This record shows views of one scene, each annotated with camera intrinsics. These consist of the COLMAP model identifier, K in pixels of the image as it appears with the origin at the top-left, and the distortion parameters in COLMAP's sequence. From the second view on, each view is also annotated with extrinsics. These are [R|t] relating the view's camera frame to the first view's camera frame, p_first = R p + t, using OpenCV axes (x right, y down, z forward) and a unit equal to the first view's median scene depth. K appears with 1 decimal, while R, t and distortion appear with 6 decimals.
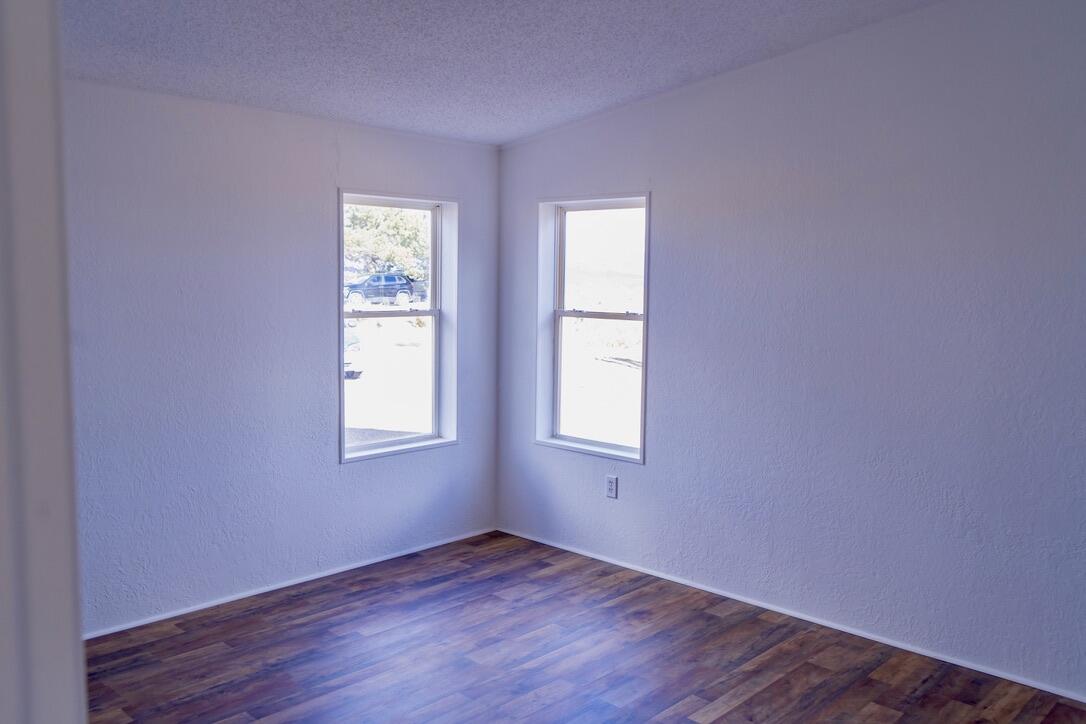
lens RADIAL K [[884.0, 0, 543.0], [0, 884.0, 362.0], [0, 0, 1]] dist [-0.001150, -0.003617]
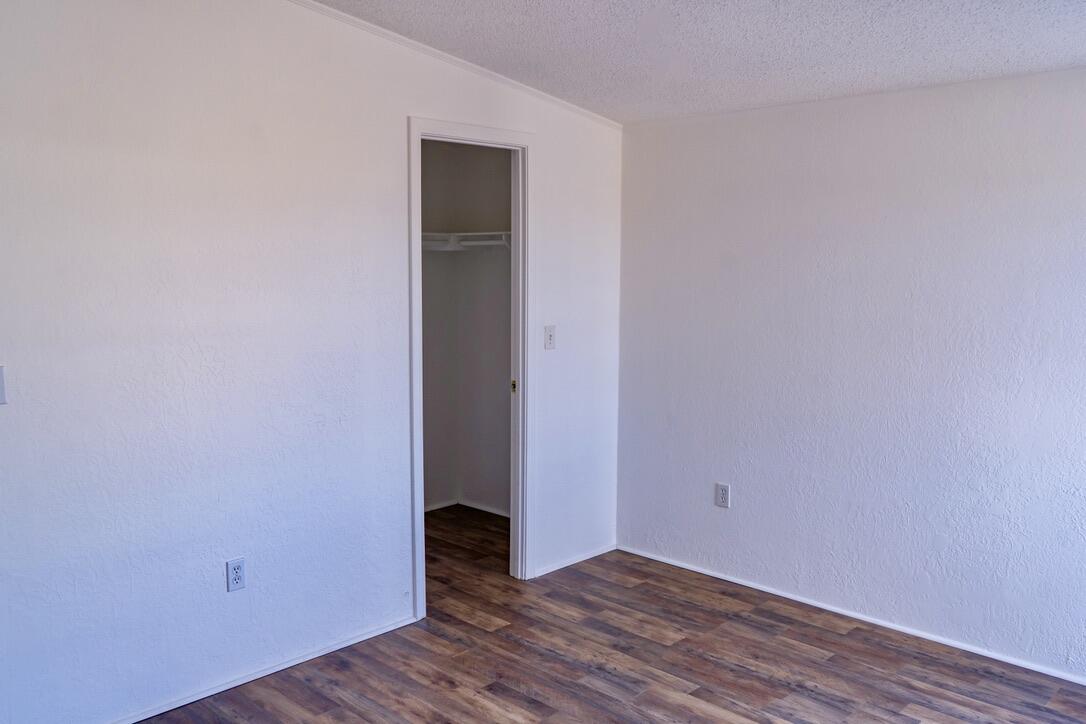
lens RADIAL K [[884.0, 0, 543.0], [0, 884.0, 362.0], [0, 0, 1]] dist [-0.001150, -0.003617]
pose [[-0.005451, 0.095671, -0.995398, 0.553336], [-0.099905, 0.990381, 0.095736, -0.059599], [0.994982, 0.099967, 0.004160, 0.619933]]
